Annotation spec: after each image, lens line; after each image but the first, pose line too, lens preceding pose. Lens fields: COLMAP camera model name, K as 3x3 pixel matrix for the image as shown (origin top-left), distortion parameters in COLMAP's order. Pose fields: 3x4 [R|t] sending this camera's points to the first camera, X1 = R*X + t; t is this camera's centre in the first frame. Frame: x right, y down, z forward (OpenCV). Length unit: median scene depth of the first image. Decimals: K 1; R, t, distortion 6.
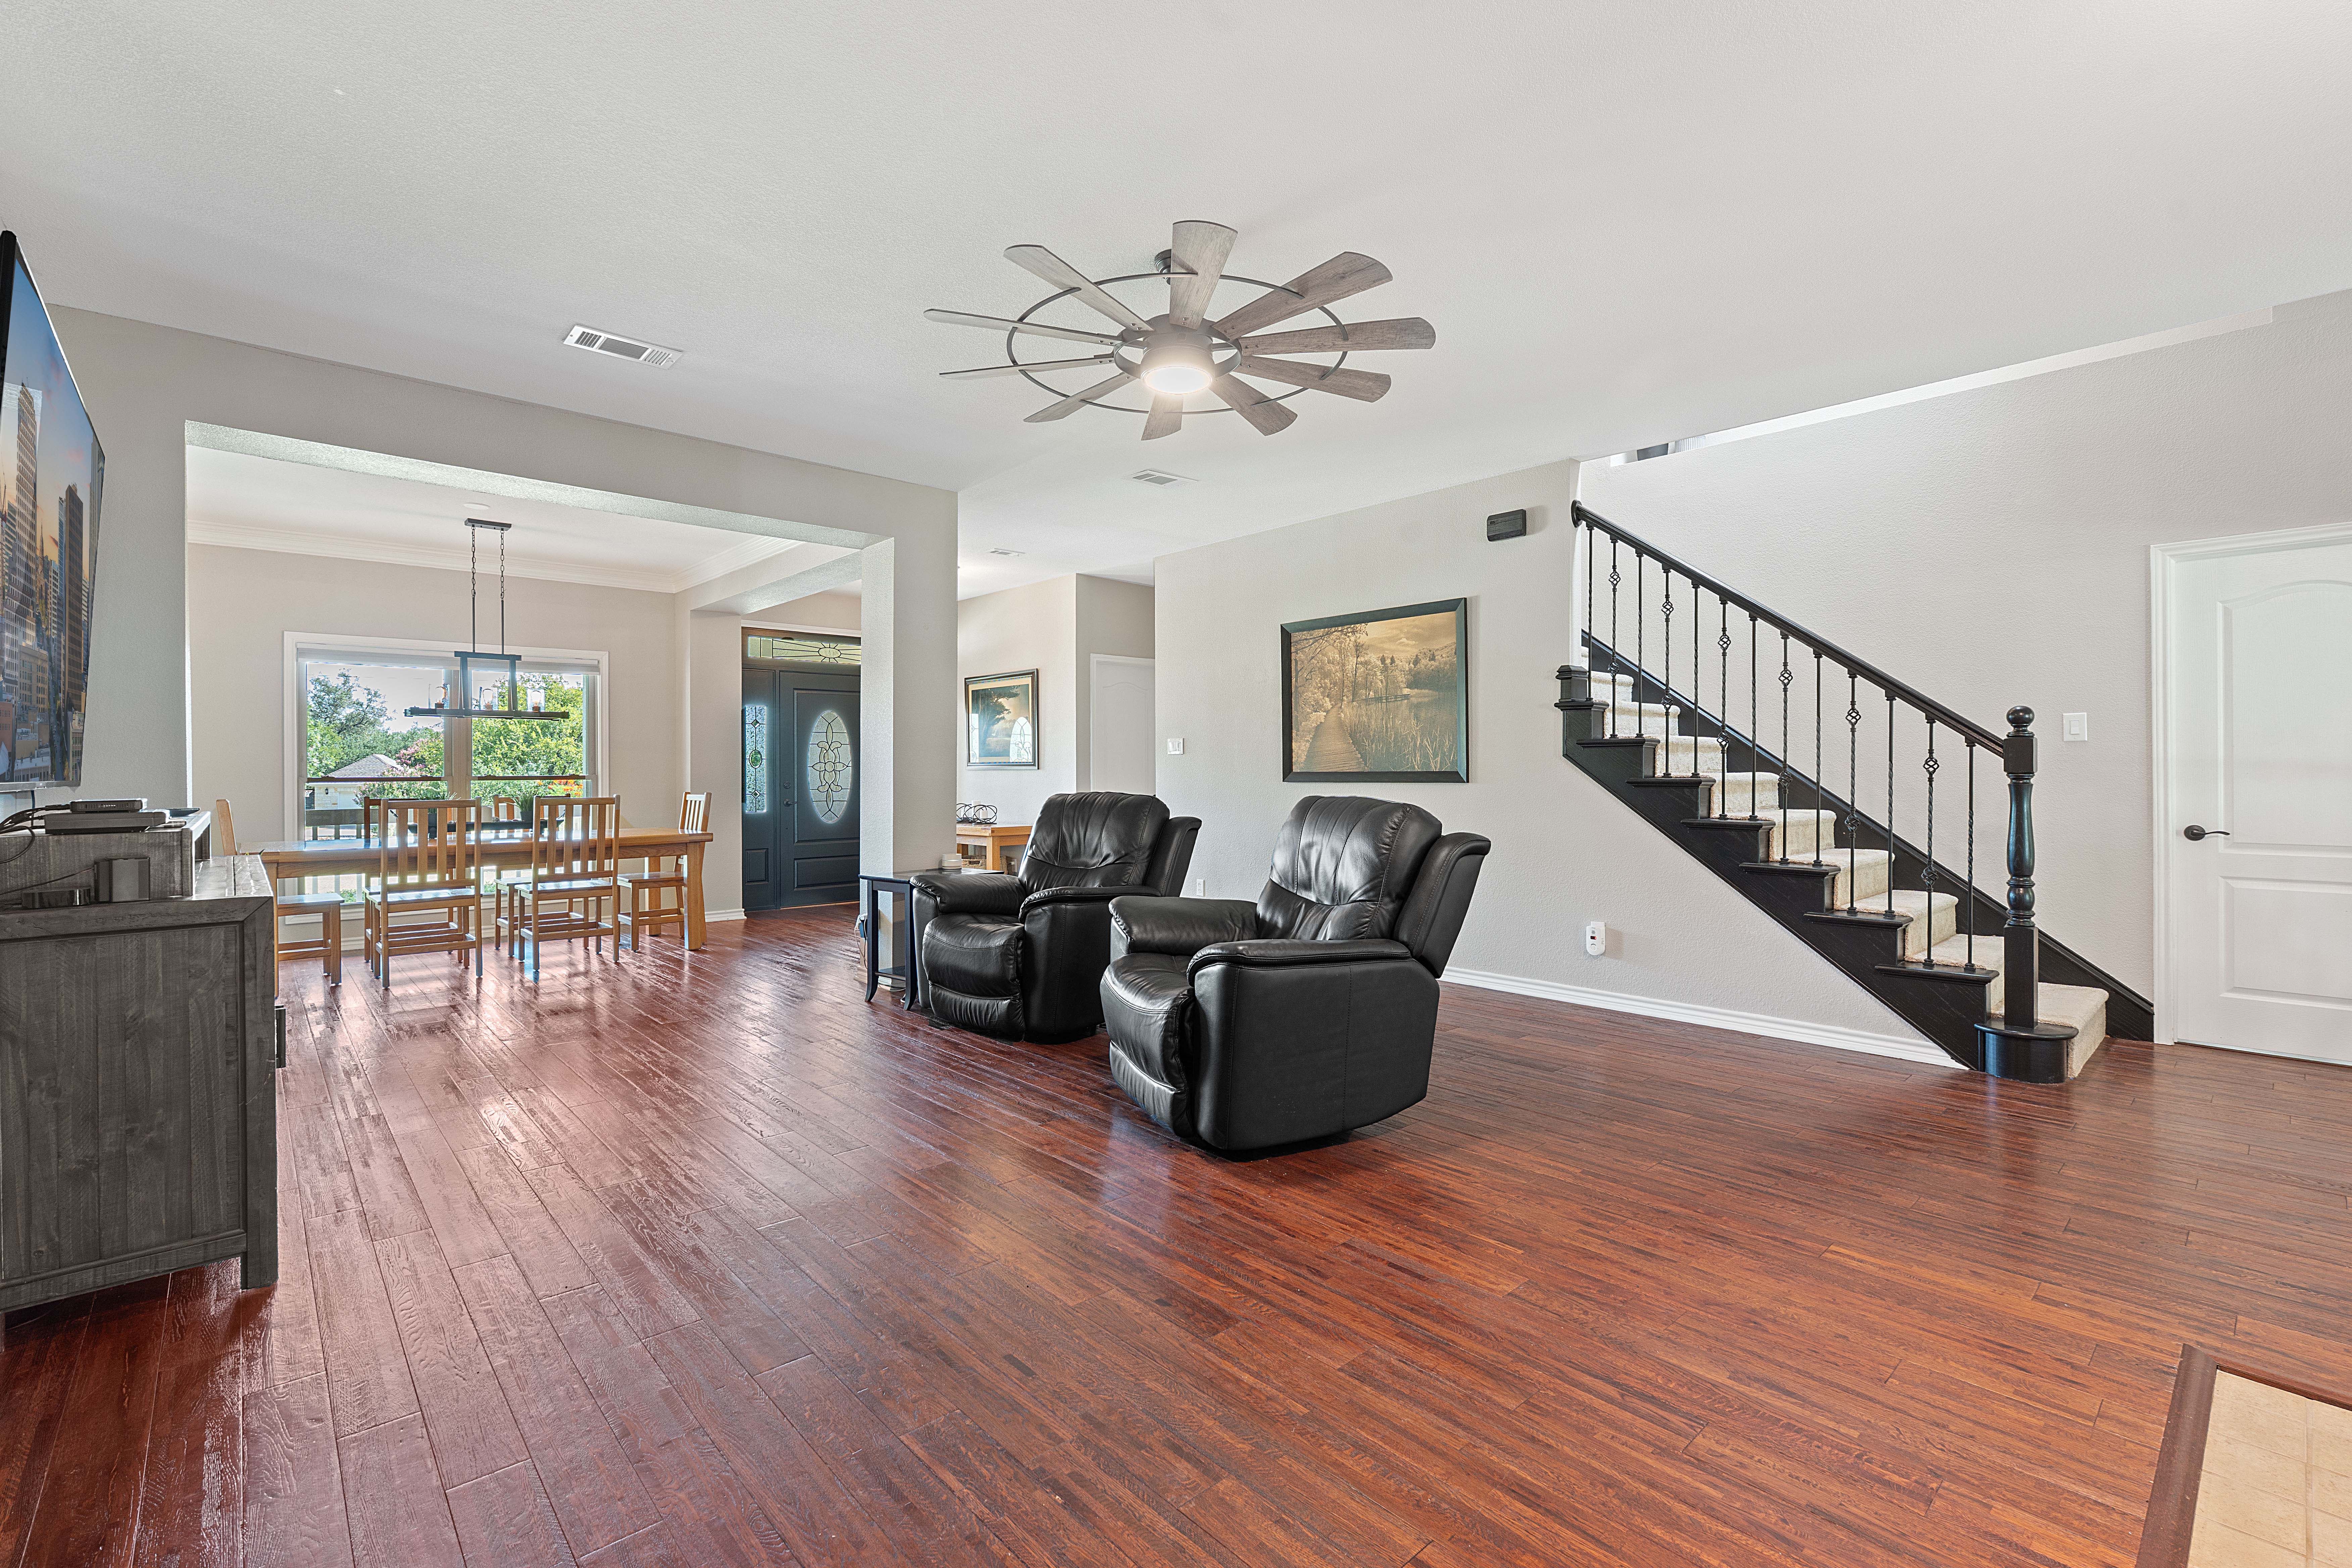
lens RADIAL K [[1037.2, 0, 1172.4], [0, 1037.2, 765.2], [0, 0, 1]] dist [-0.001298, 0.000452]
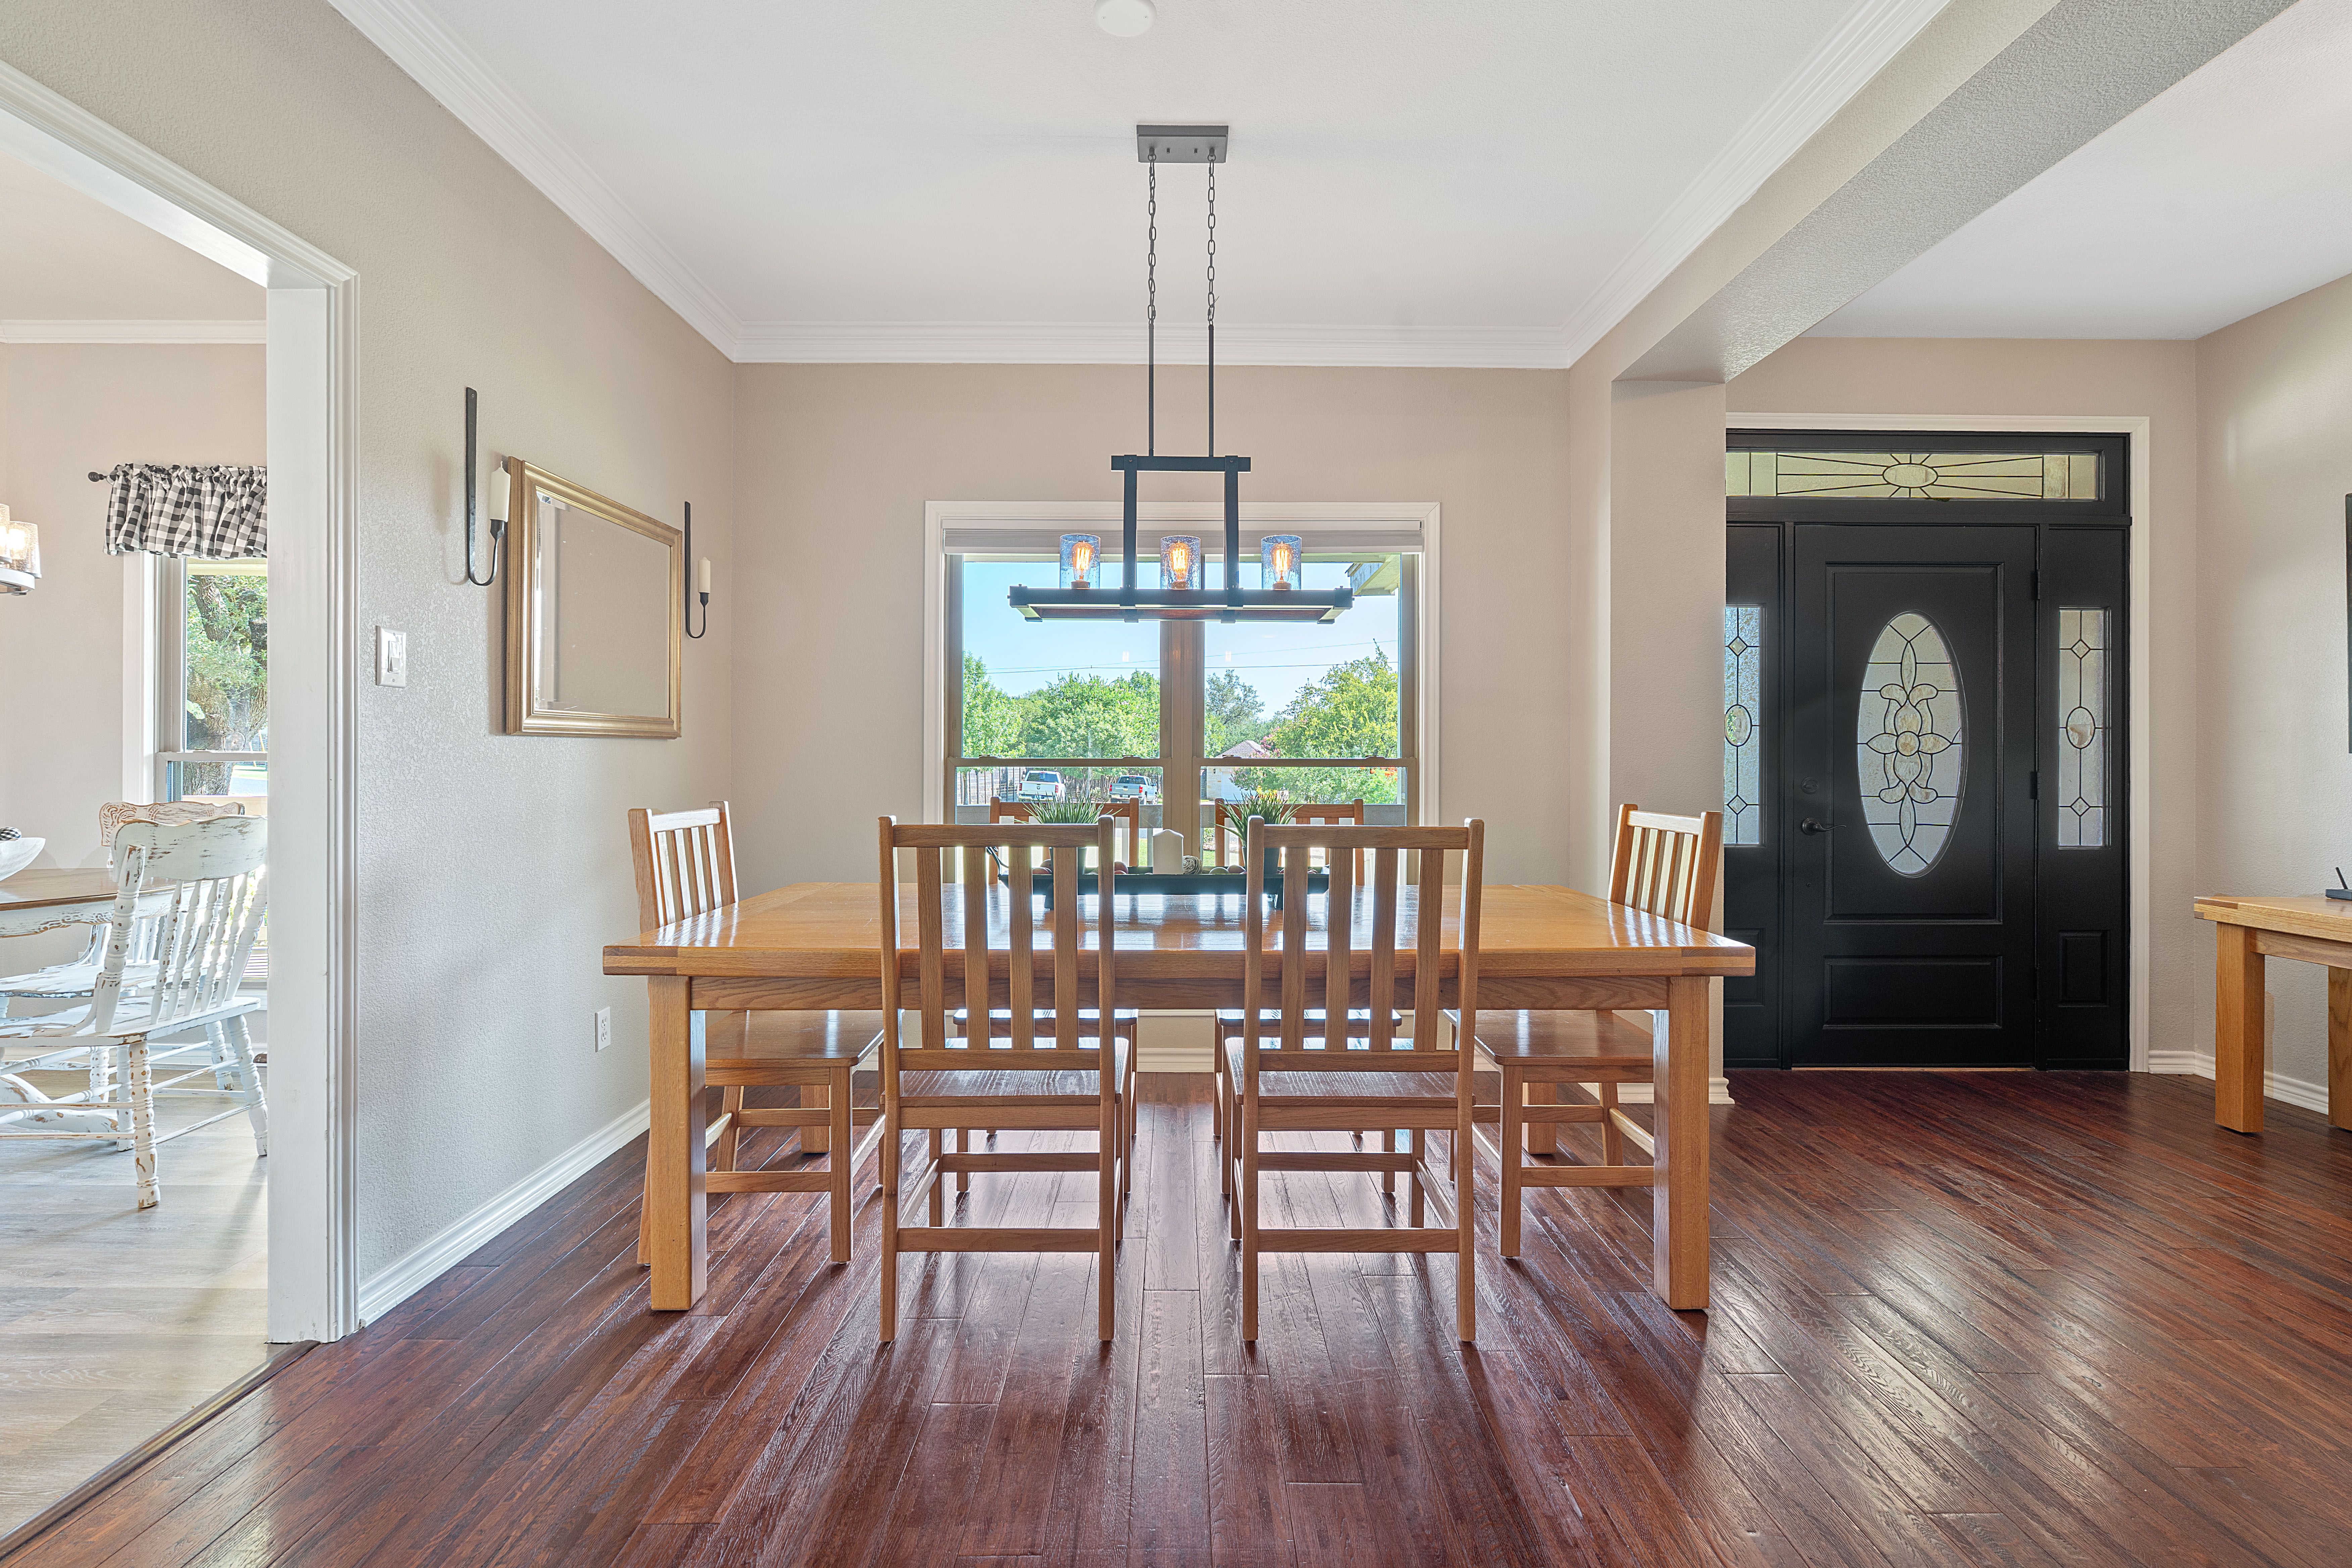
lens RADIAL K [[1043.7, 0, 1178.8], [0, 1043.7, 752.8], [0, 0, 1]] dist [-0.004063, 0.000097]
pose [[0.745160, 0.004905, -0.666868, -0.379141], [-0.004223, 0.999988, 0.002636, 0.007789], [0.666872, 0.000852, 0.745171, 0.681545]]
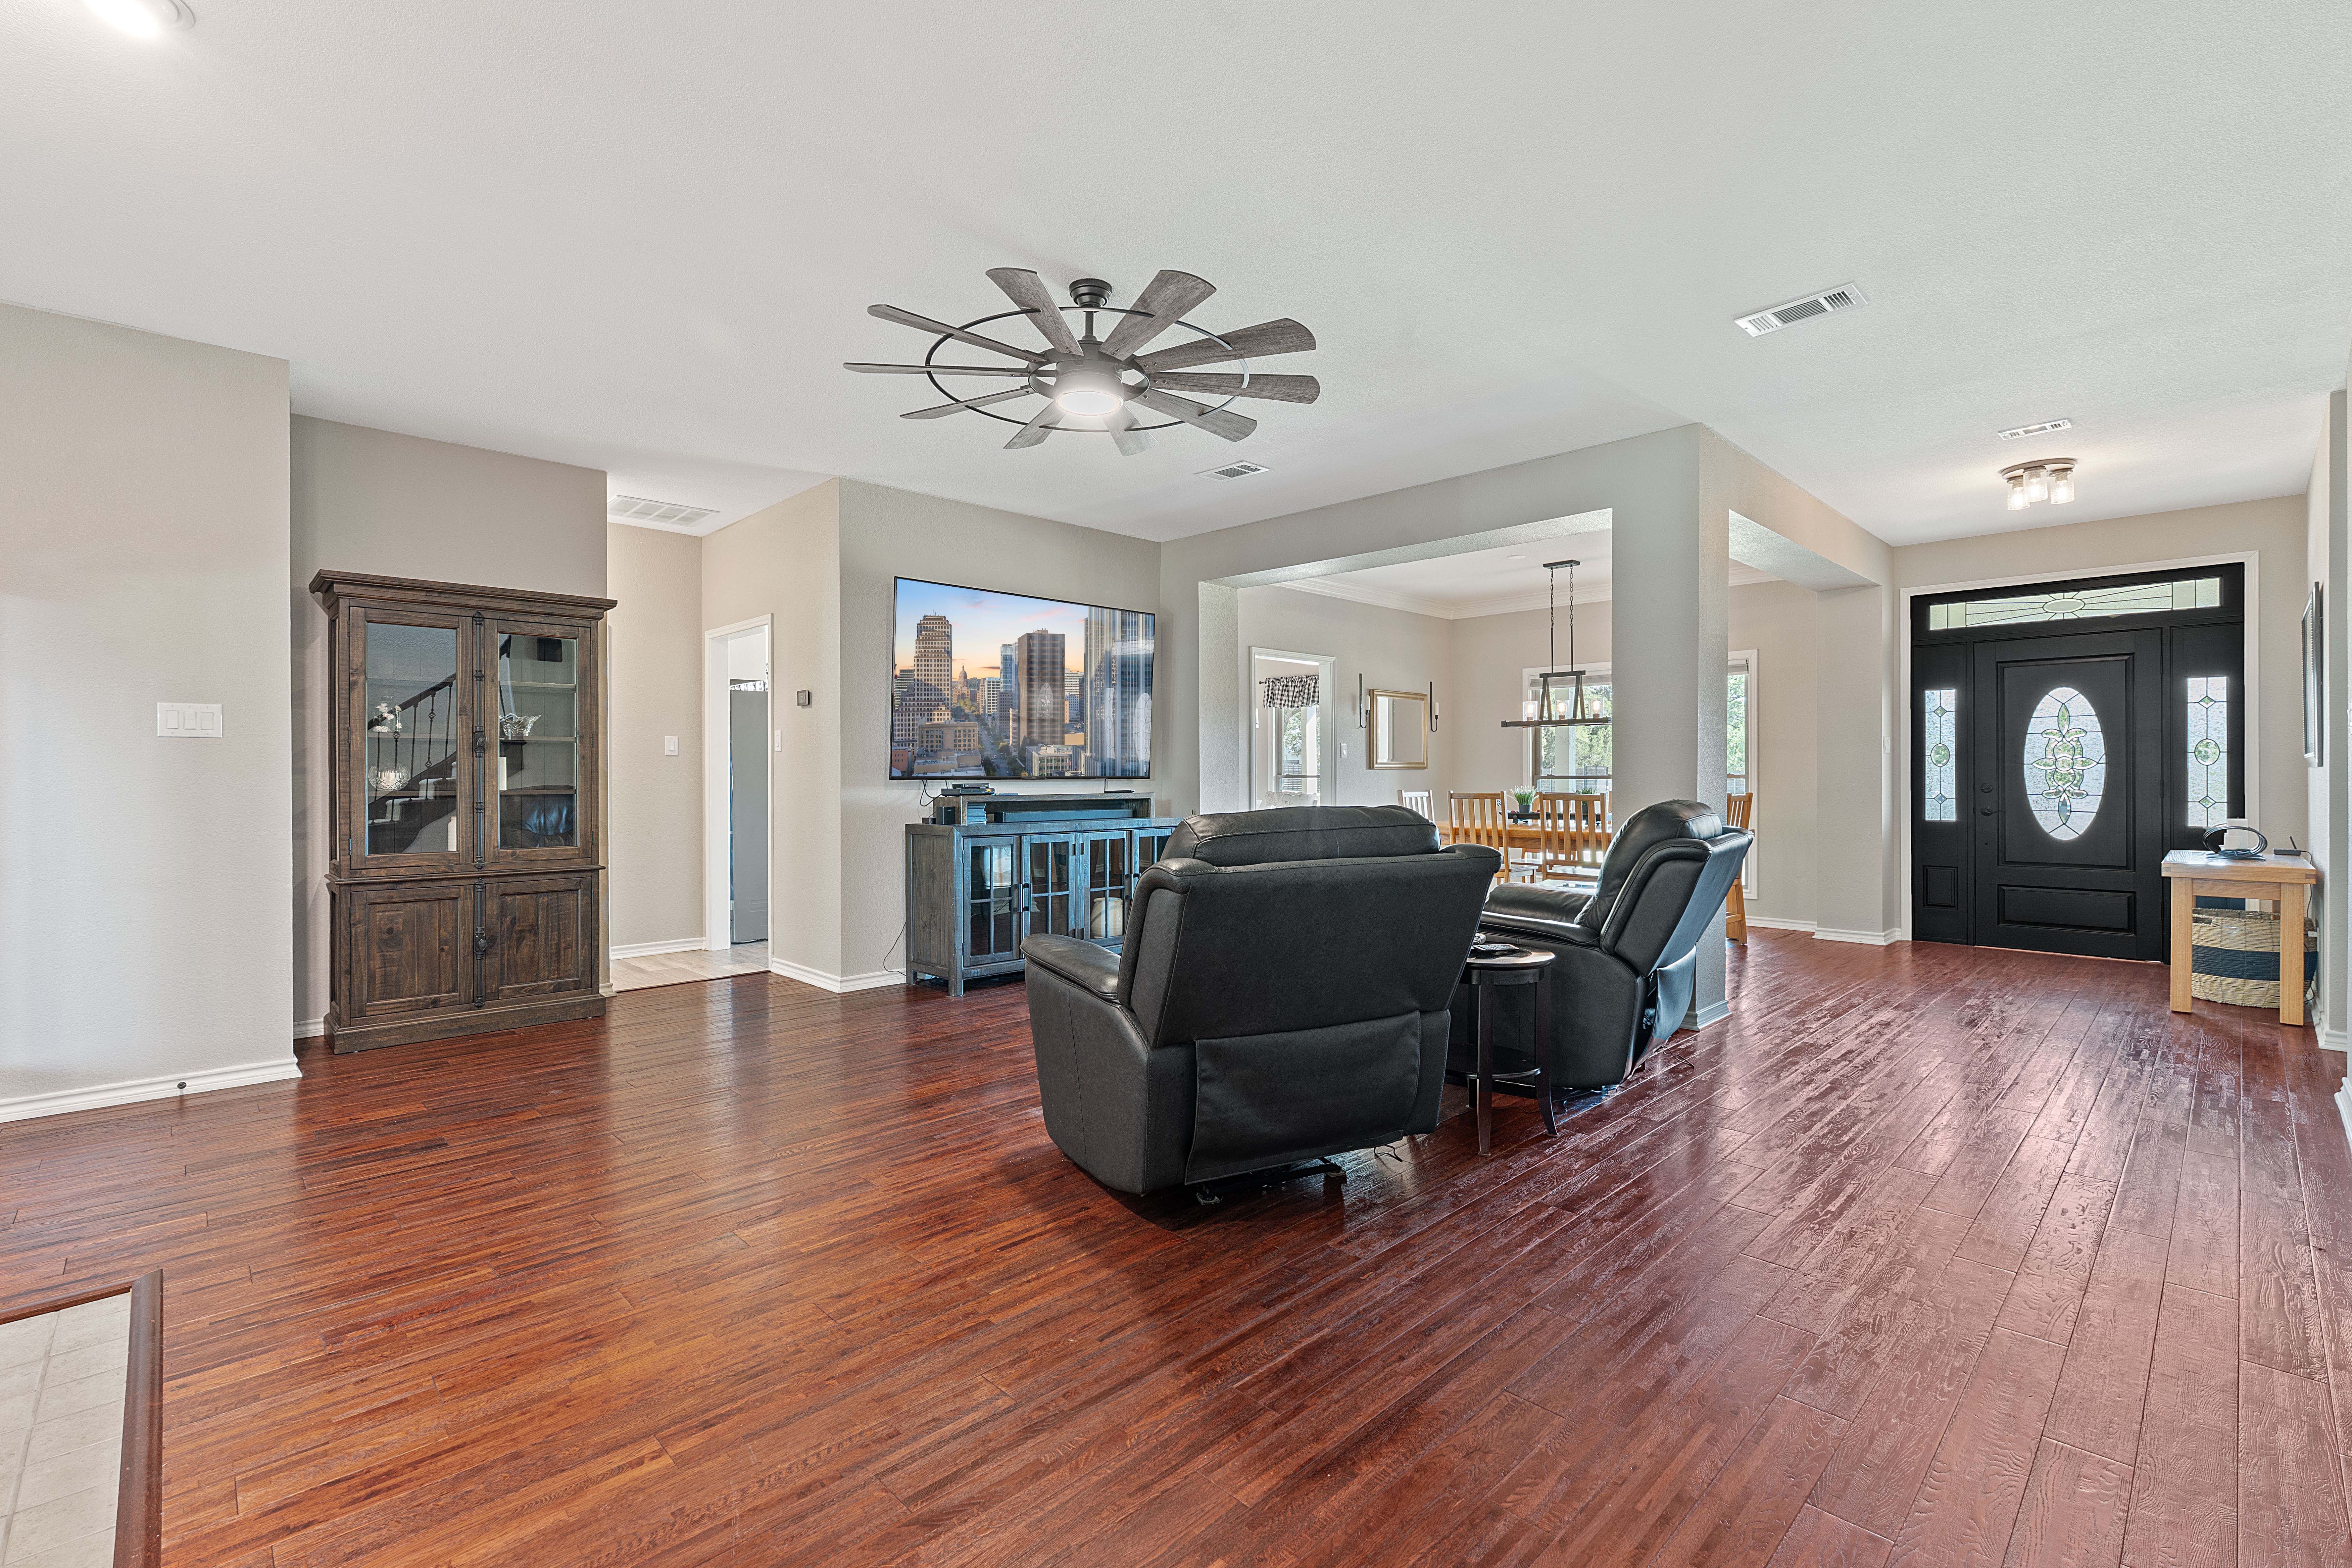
lens RADIAL K [[1028.6, 0, 1176.0], [0, 1028.6, 784.0], [0, 0, 1]] dist [-0.003652, 0.000219]
pose [[0.034984, 0.012430, -0.999311, 0.507234], [0.007738, 0.999889, 0.012708, 0.002745], [0.999358, -0.008177, 0.034884, 0.504031]]
